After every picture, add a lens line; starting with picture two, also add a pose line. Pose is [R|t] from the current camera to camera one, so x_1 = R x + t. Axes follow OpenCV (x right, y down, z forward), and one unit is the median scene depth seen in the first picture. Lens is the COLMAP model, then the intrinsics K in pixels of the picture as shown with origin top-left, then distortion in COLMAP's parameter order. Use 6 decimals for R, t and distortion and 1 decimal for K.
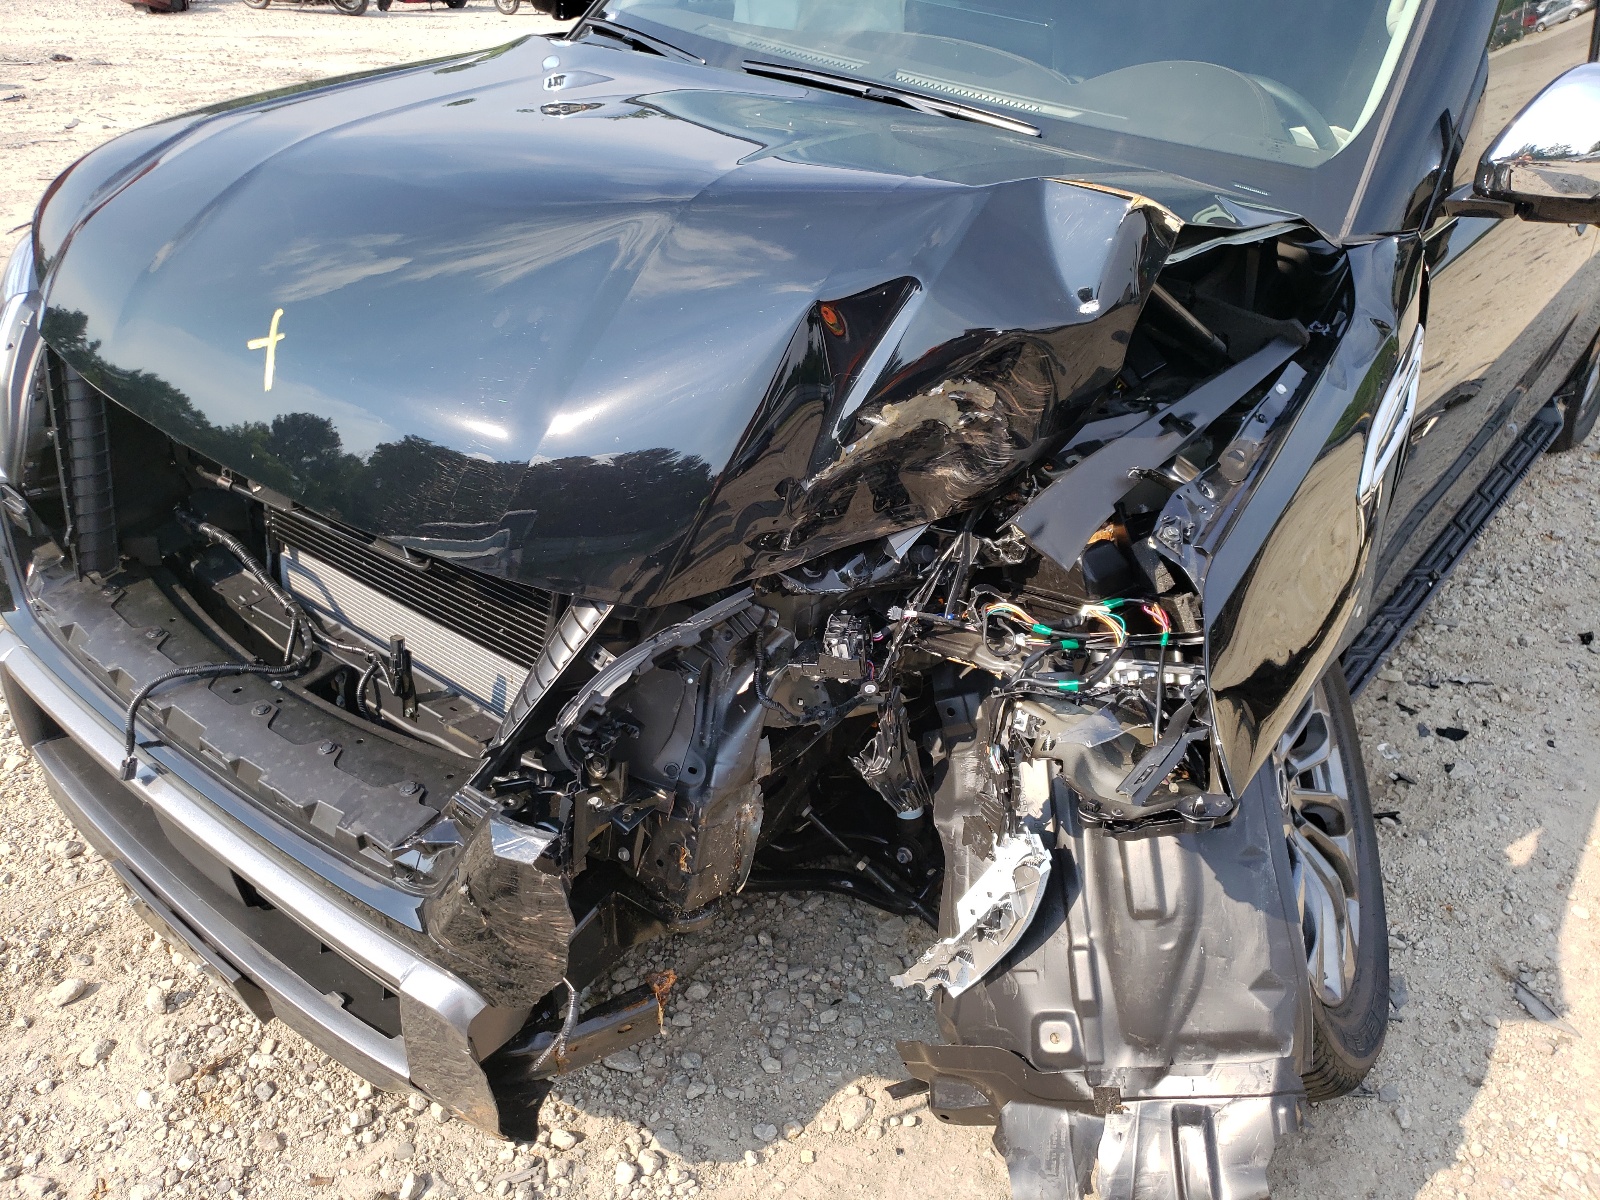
lens RADIAL K [[1216.6, 0, 800.0], [0, 1216.6, 600.0], [0, 0, 1]] dist [0.037797, 0.004569]
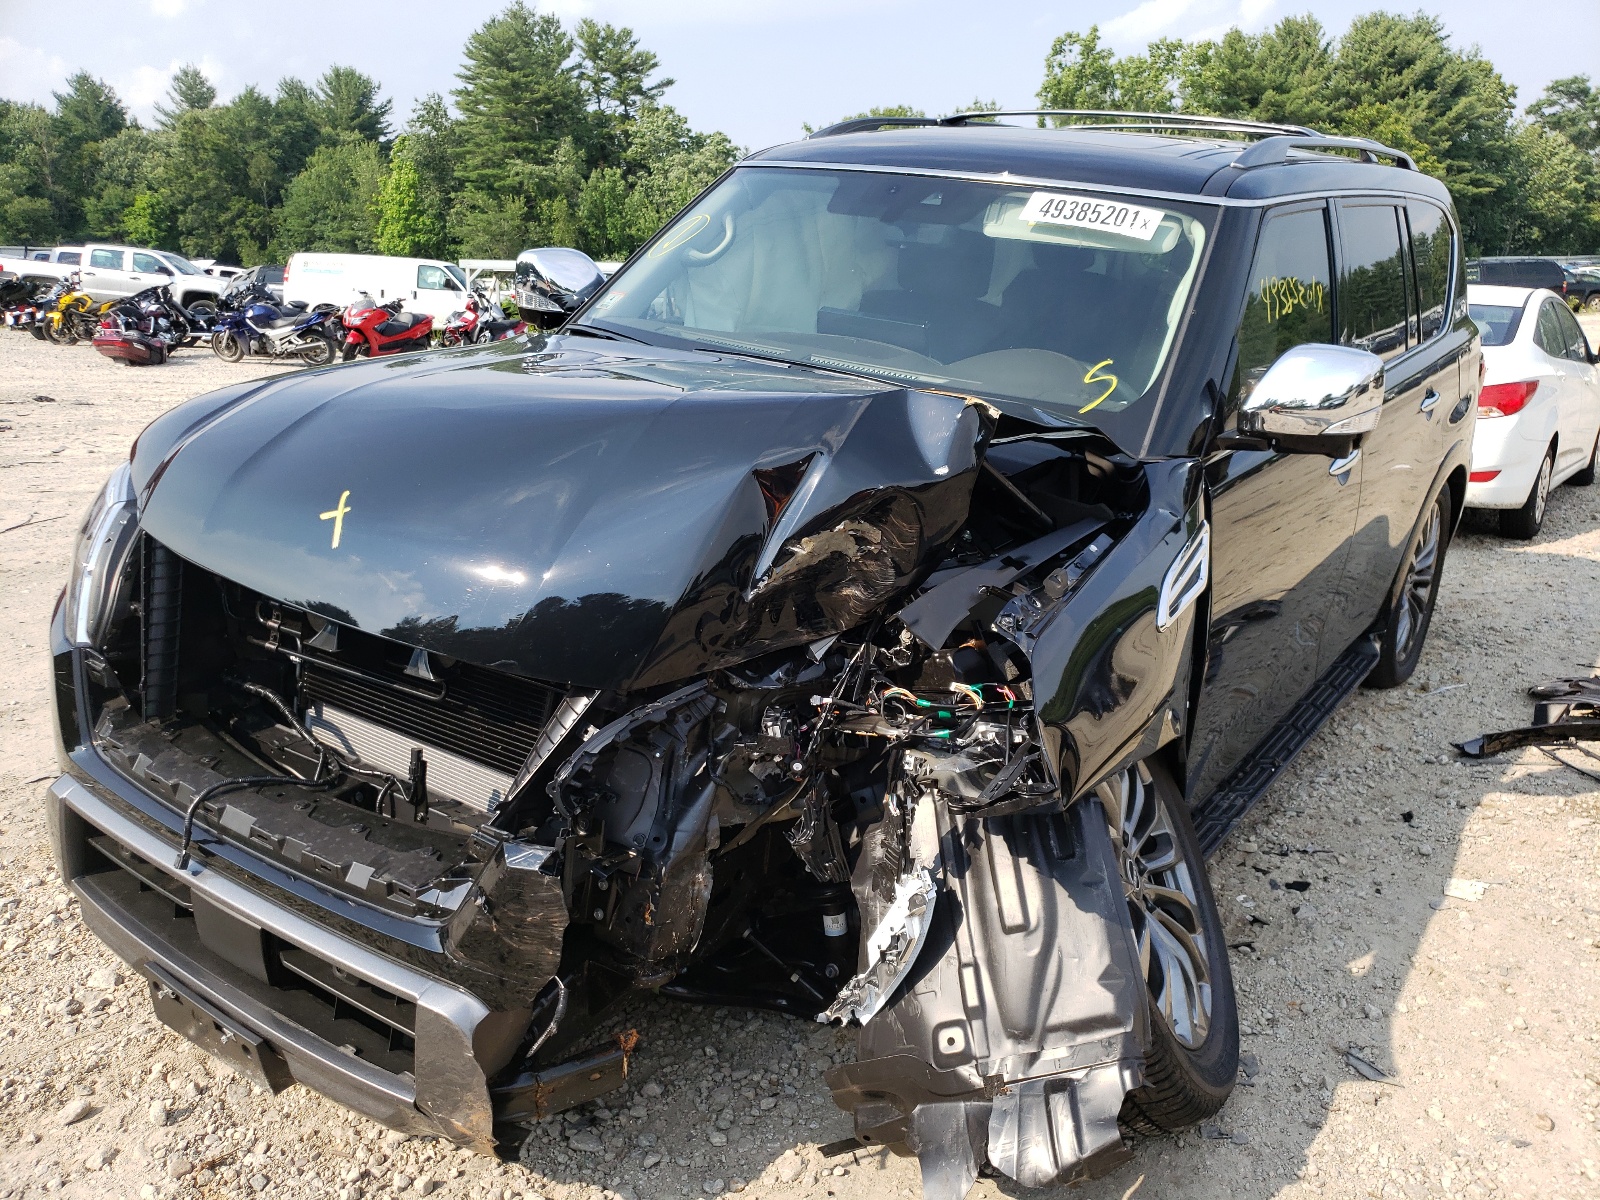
lens RADIAL K [[1162.1, 0, 800.0], [0, 1162.1, 600.0], [0, 0, 1]] dist [0.052904, -0.009205]
pose [[0.998375, -0.005967, 0.056680, -0.006786], [0.019414, 0.970631, -0.239787, 0.169785], [-0.053584, 0.240498, 0.969169, -0.202189]]
